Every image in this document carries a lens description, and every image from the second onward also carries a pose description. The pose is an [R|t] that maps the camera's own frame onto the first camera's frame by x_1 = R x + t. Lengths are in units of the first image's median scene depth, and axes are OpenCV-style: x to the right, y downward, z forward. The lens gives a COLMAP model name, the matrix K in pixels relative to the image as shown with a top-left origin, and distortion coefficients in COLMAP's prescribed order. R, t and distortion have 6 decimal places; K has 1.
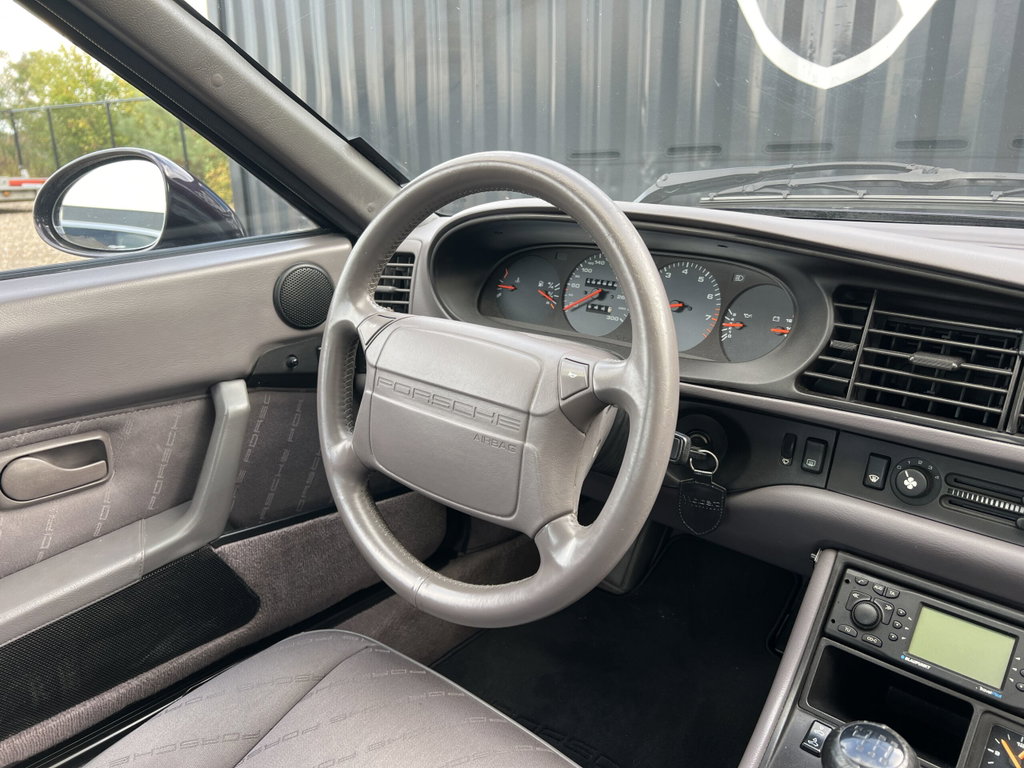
lens RADIAL K [[795.3, 0, 512.6], [0, 795.3, 391.7], [0, 0, 1]] dist [0.056929, -0.076873]
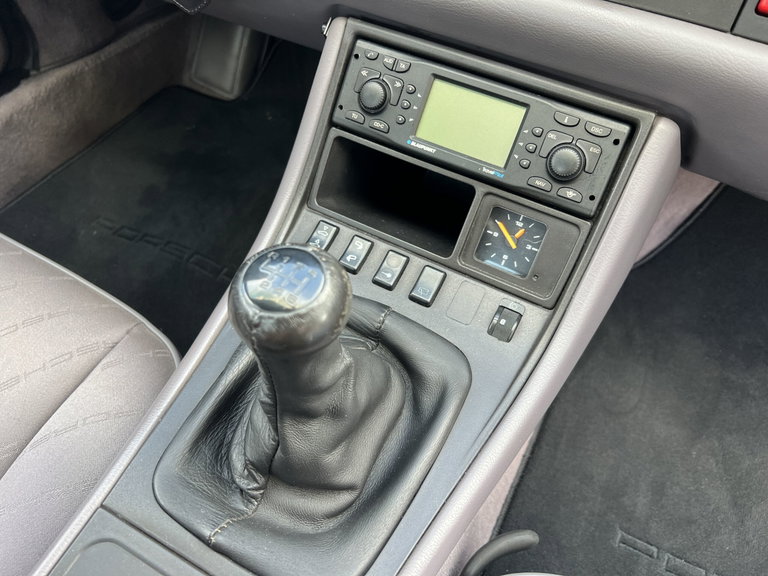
lens RADIAL K [[596.5, 0, 384.5], [0, 596.5, 293.8], [0, 0, 1]] dist [0.056929, -0.076873]
pose [[0.968909, -0.157066, 0.191167, 0.300312], [0.032084, 0.845894, 0.532385, 0.119997], [-0.245326, -0.509699, 0.824634, 0.377371]]
